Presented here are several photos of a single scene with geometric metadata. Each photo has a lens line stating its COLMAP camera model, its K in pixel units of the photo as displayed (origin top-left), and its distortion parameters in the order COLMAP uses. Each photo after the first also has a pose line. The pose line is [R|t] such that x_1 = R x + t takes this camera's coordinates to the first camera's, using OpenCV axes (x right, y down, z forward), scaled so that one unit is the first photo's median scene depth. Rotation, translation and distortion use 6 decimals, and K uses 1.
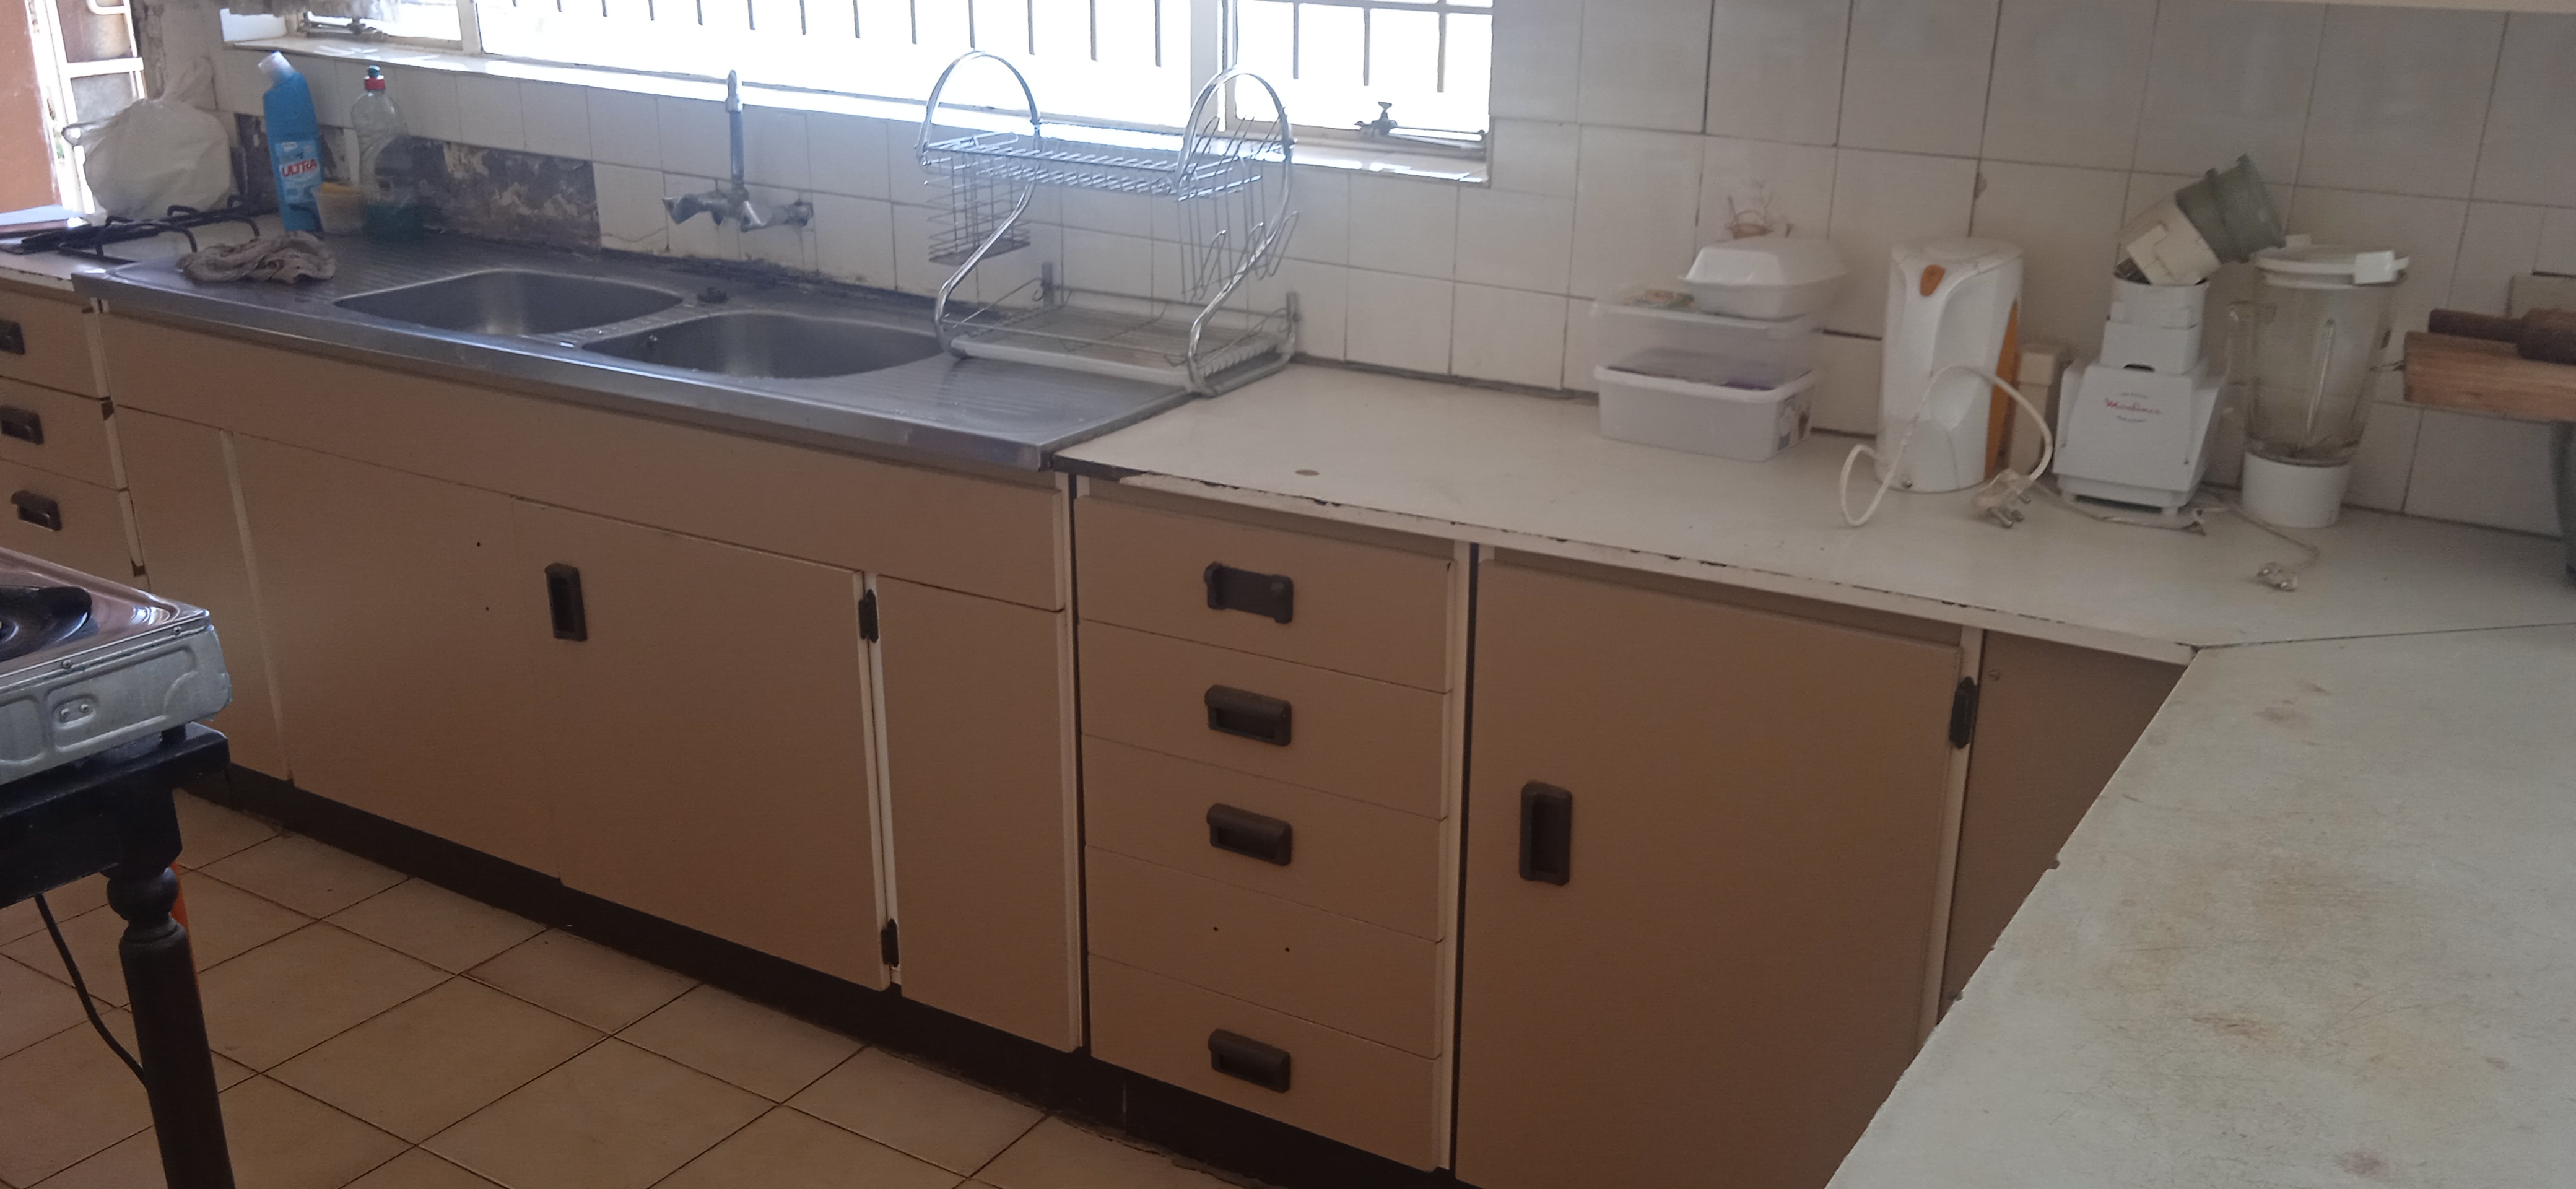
lens RADIAL K [[2115.0, 0, 1295.8], [0, 2115.0, 596.8], [0, 0, 1]] dist [0.051009, -0.106050]
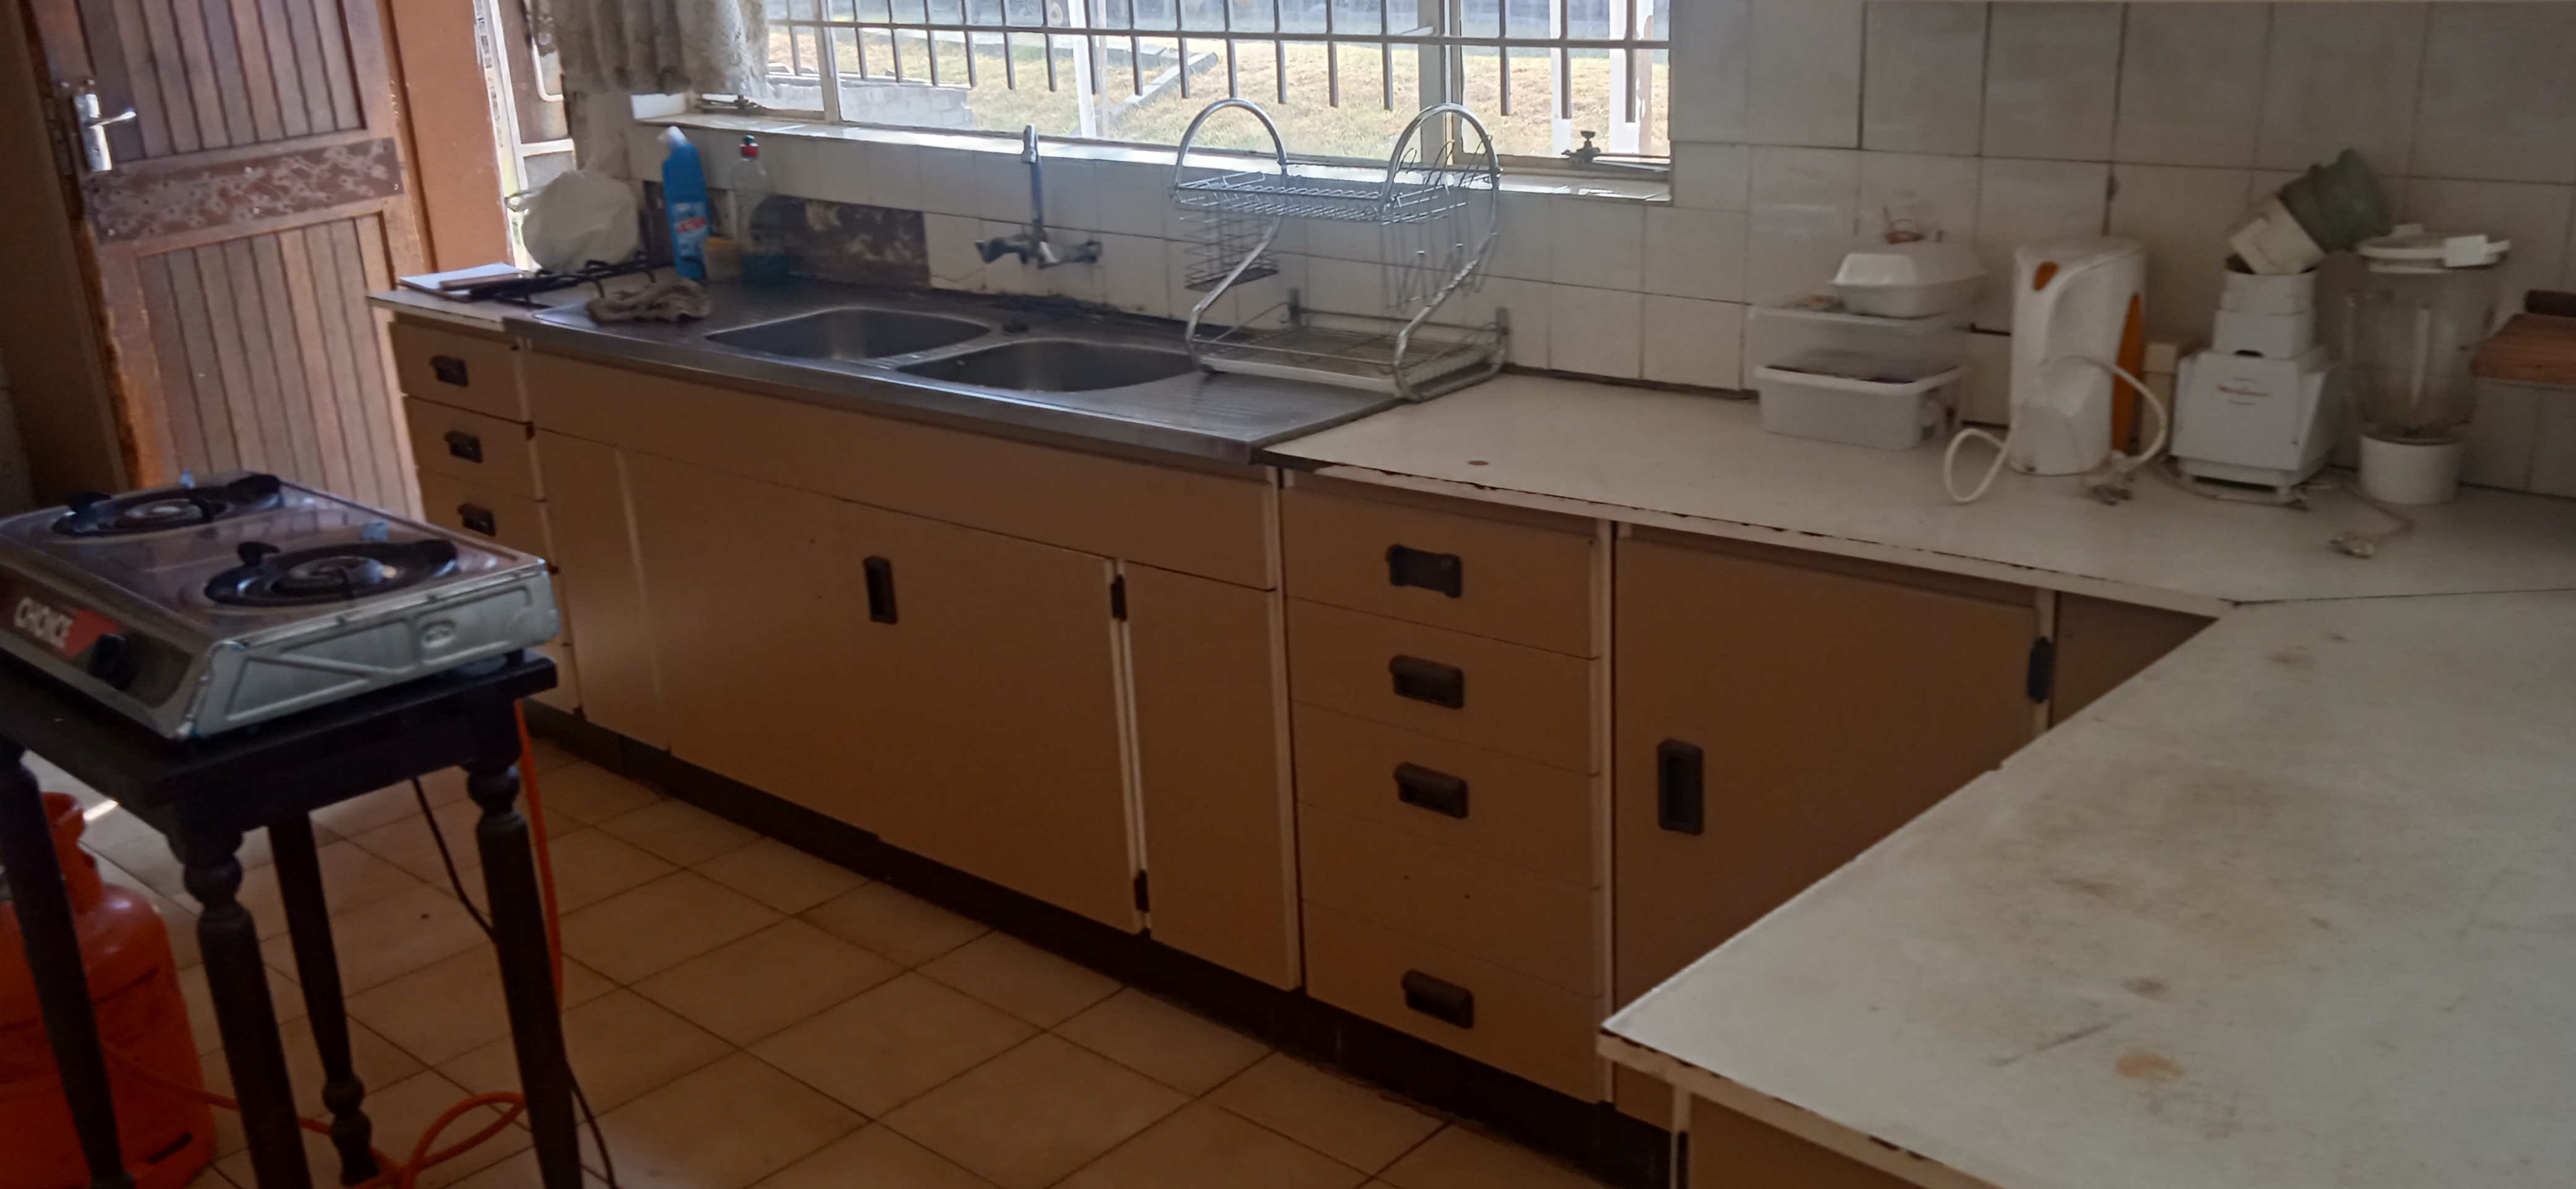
lens RADIAL K [[2115.0, 0, 1295.8], [0, 2115.0, 596.8], [0, 0, 1]] dist [0.051009, -0.106050]
pose [[0.981923, 0.006499, -0.189171, 0.106089], [-0.011242, 0.999649, -0.024010, 0.034571], [0.188949, 0.025703, 0.981651, -0.096790]]
